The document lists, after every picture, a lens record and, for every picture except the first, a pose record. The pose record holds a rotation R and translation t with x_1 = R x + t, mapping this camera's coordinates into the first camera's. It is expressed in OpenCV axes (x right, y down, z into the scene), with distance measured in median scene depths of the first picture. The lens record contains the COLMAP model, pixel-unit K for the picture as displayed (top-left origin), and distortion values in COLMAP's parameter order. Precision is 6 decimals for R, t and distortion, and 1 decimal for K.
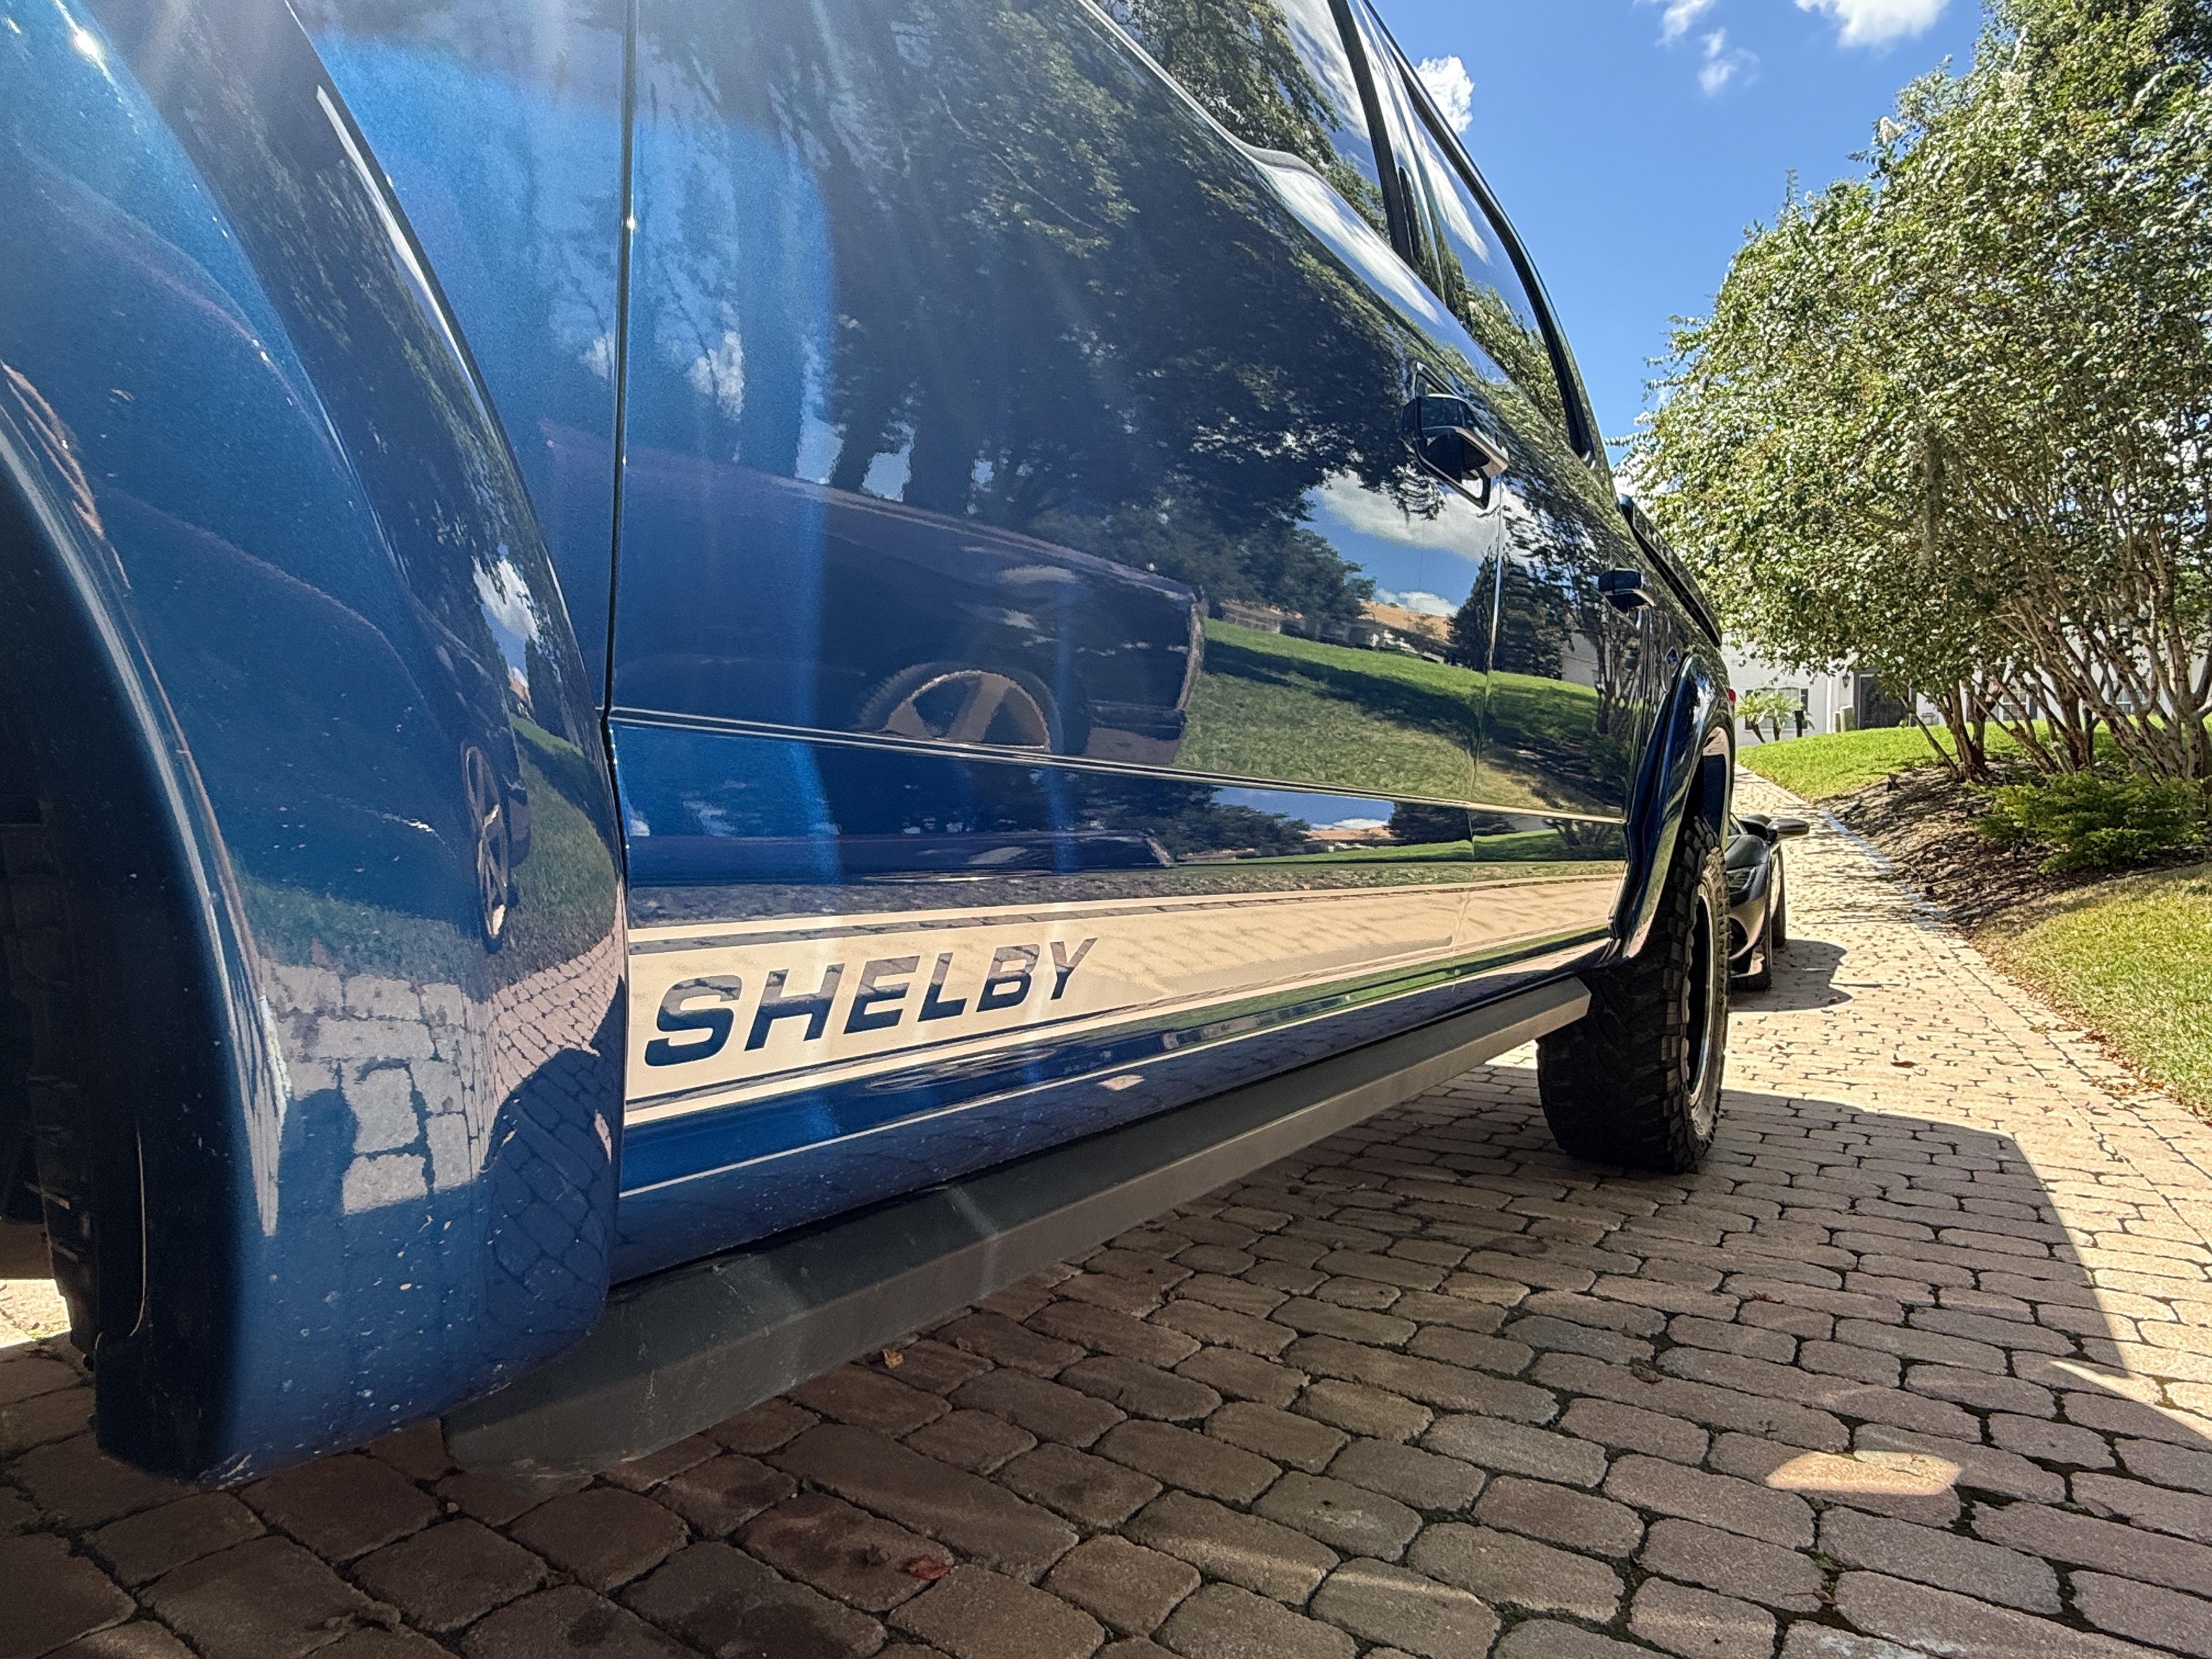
lens RADIAL K [[1275.1, 0, 1073.0], [0, 1275.1, 835.8], [0, 0, 1]] dist [0.008248, -0.004279]
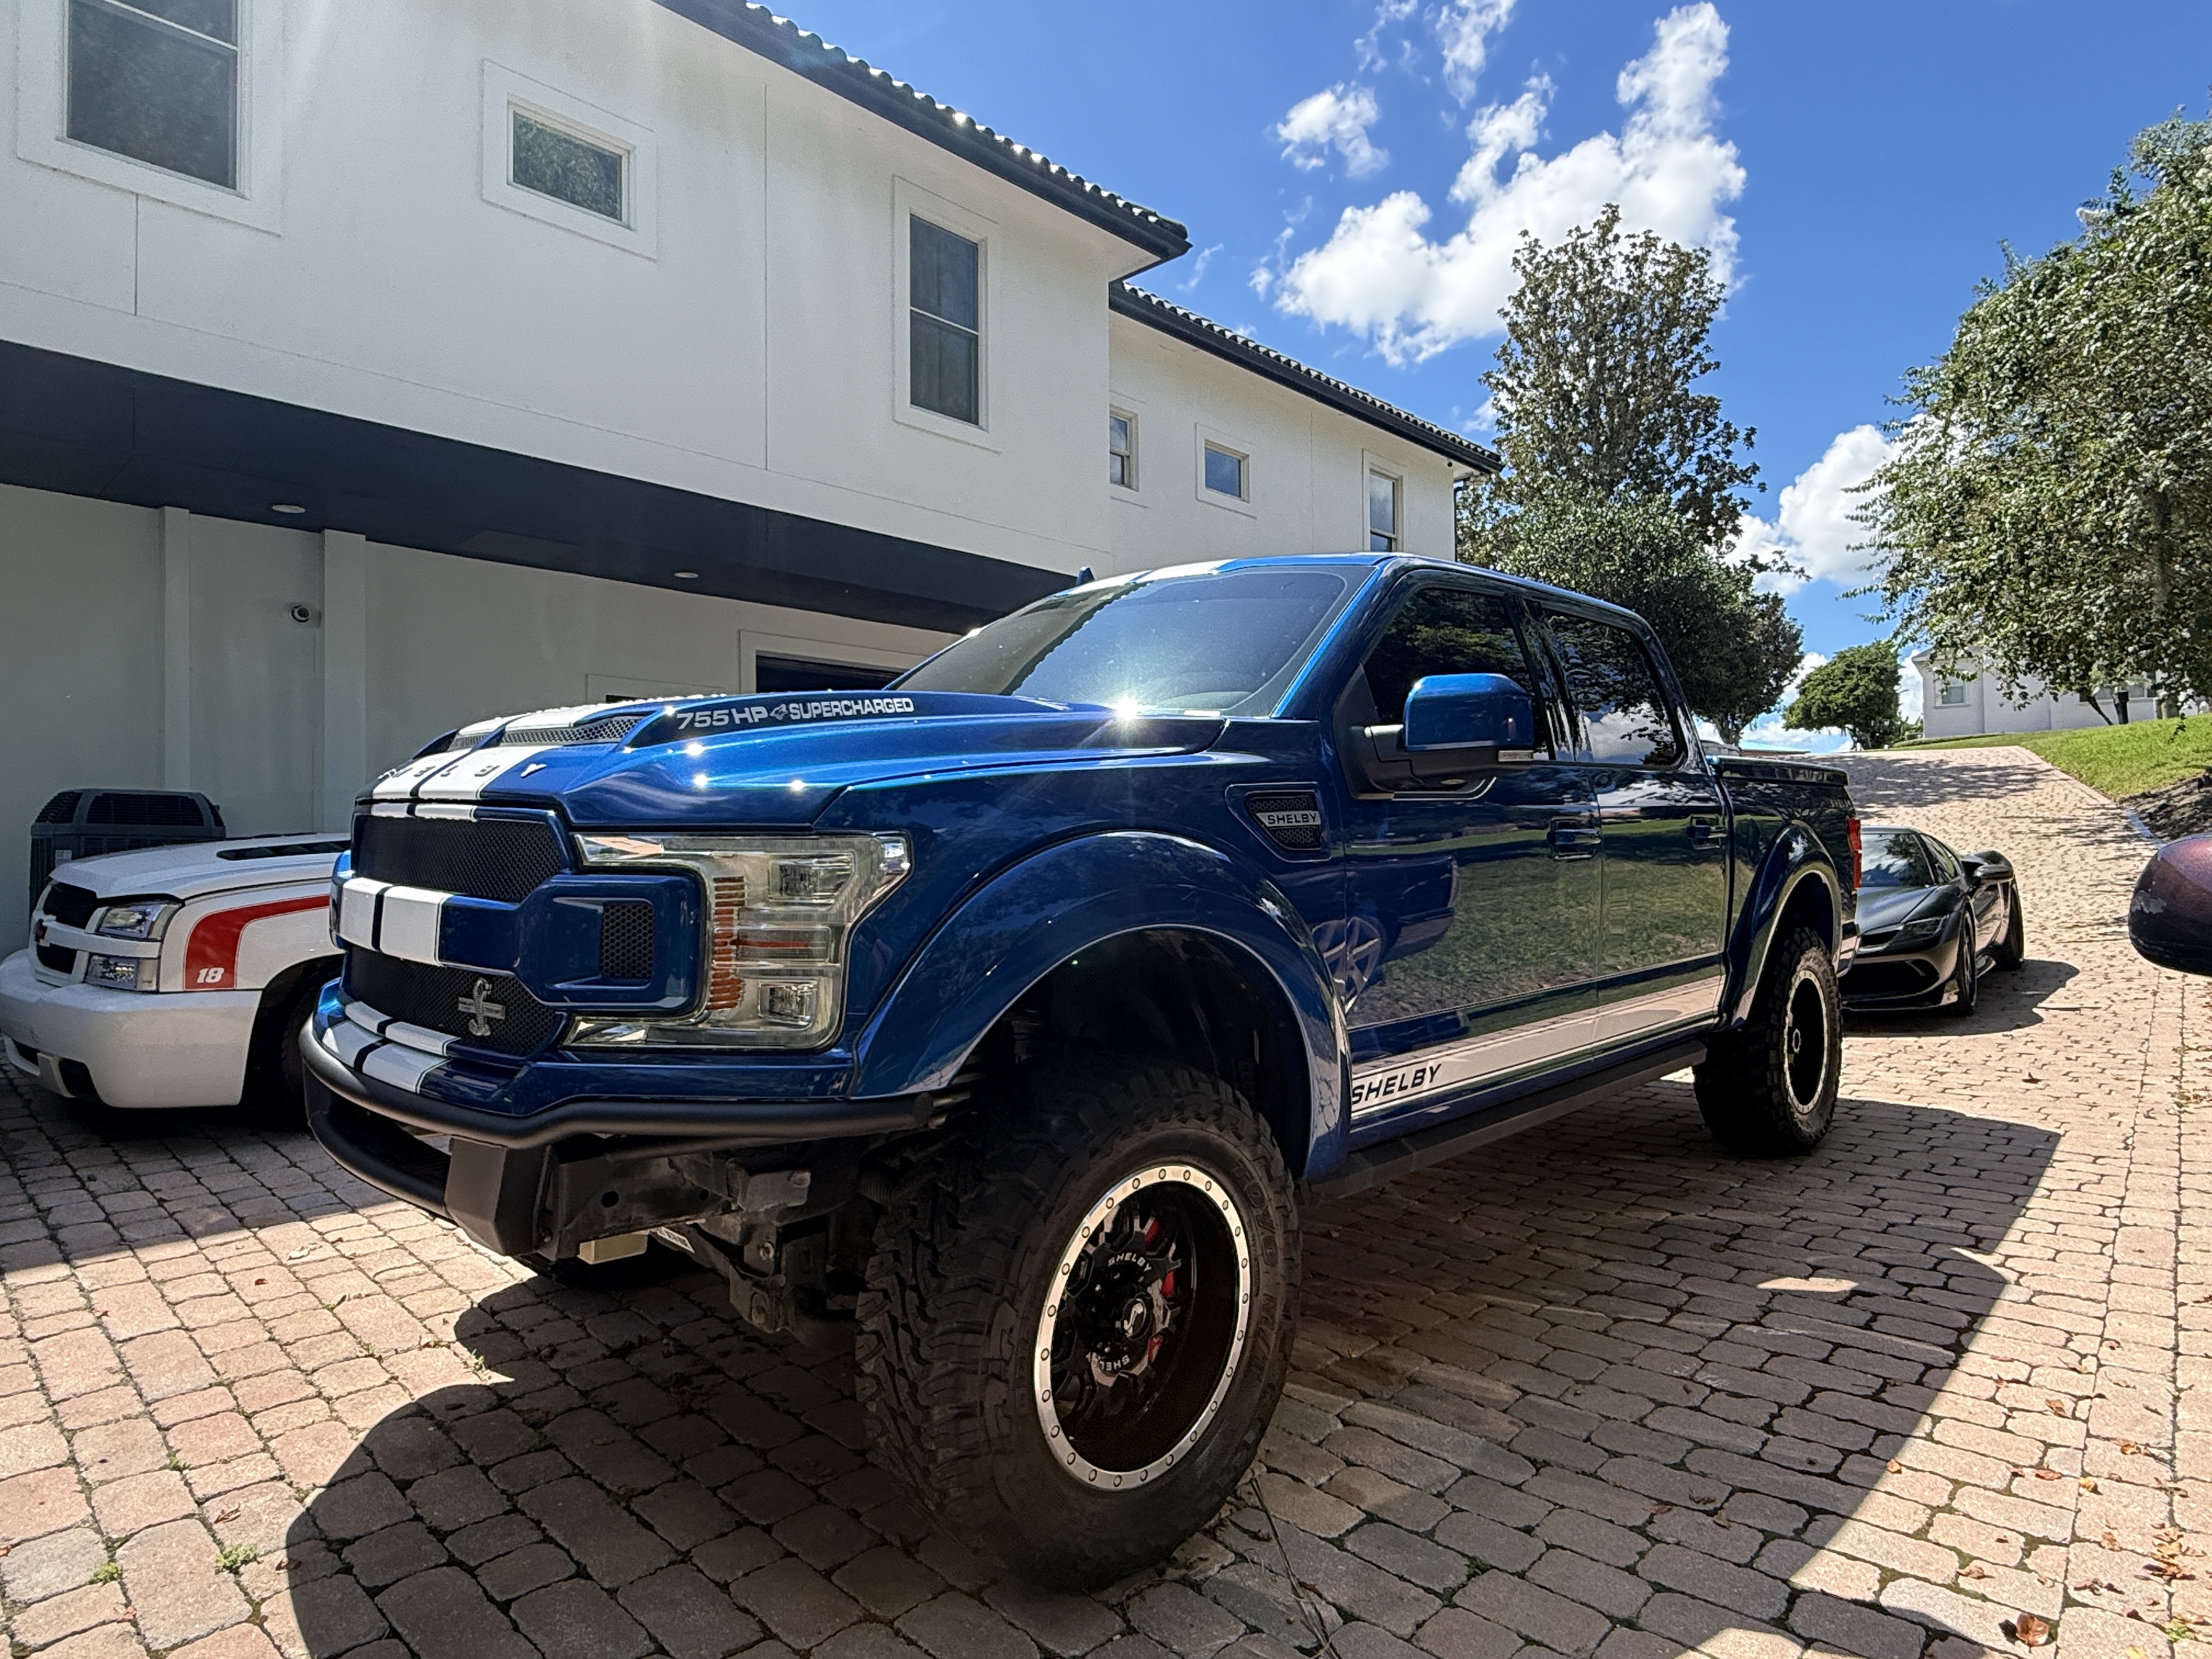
lens RADIAL K [[1275.1, 0, 1089.0], [0, 1275.1, 817.7], [0, 0, 1]] dist [0.008248, -0.004279]
pose [[0.980836, -0.047082, -0.189061, -0.110414], [0.043311, 0.998773, -0.024029, -0.256875], [0.189960, 0.015380, 0.981671, -1.213923]]
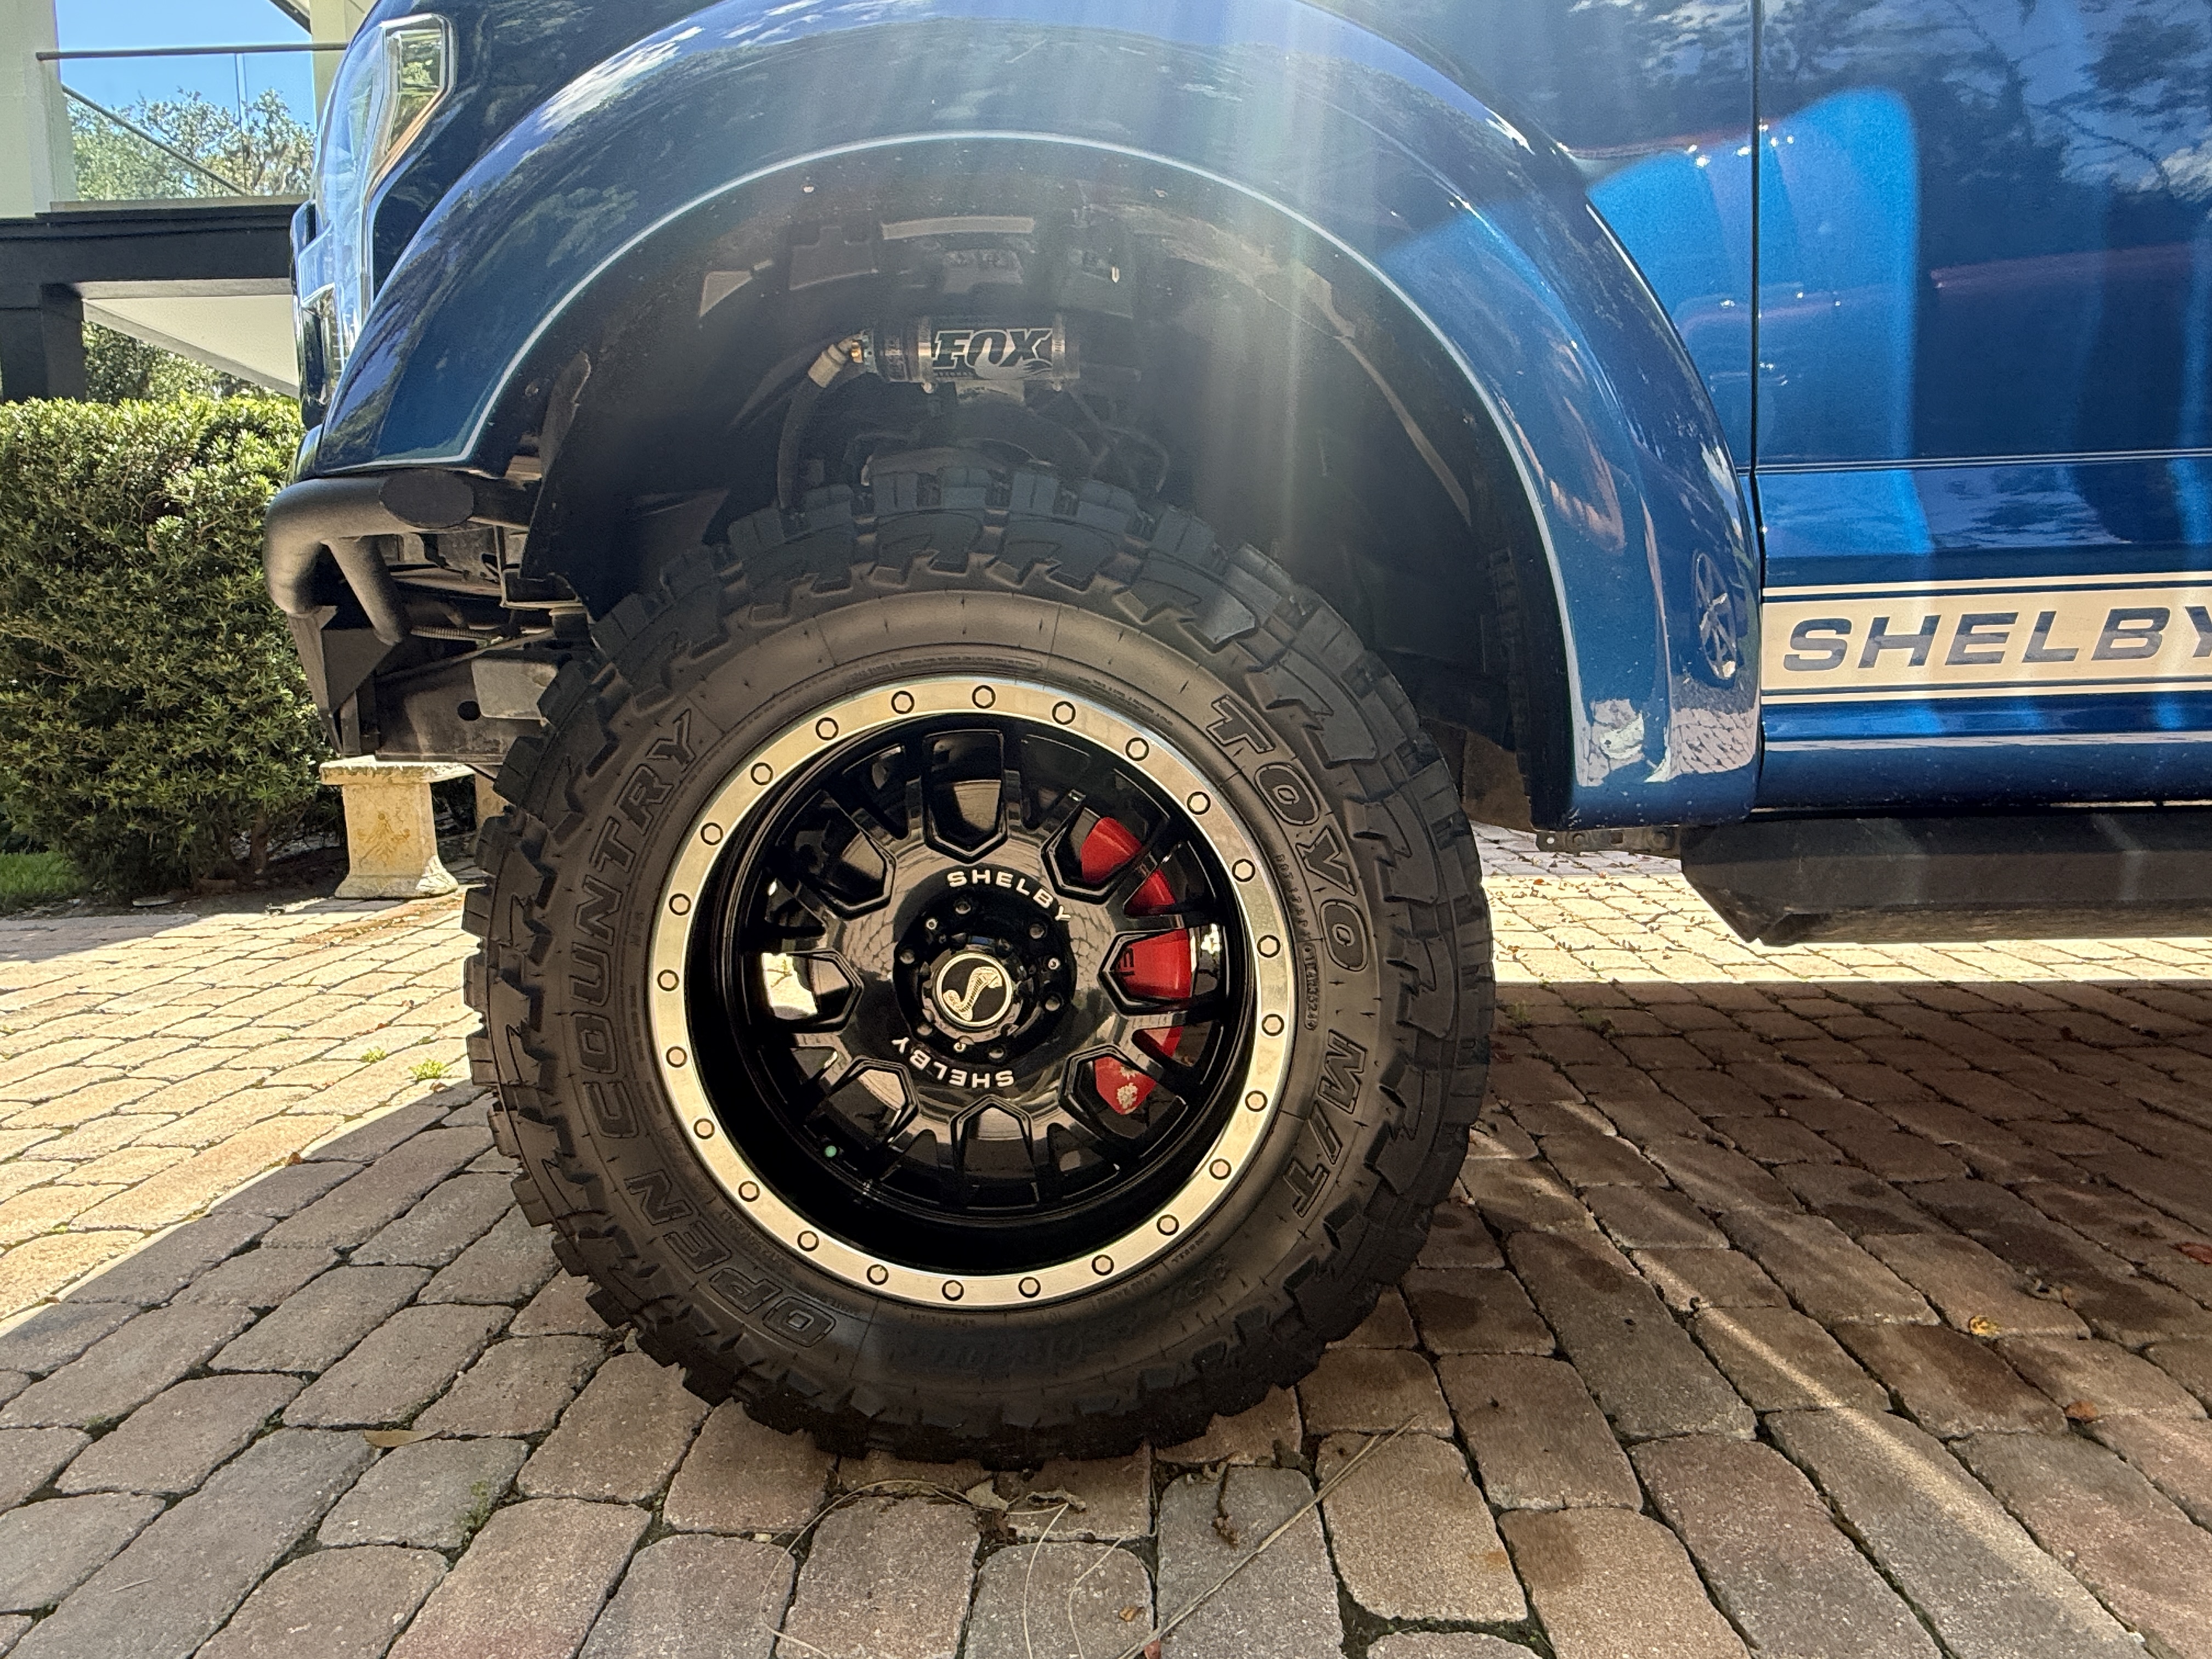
lens RADIAL K [[1275.1, 0, 1118.5], [0, 1275.1, 836.5], [0, 0, 1]] dist [0.008248, -0.004279]
pose [[0.528187, 0.041935, -0.848092, 0.229287], [0.036450, 0.996739, 0.071986, 0.082879], [0.848345, -0.068935, 0.524937, -0.243059]]
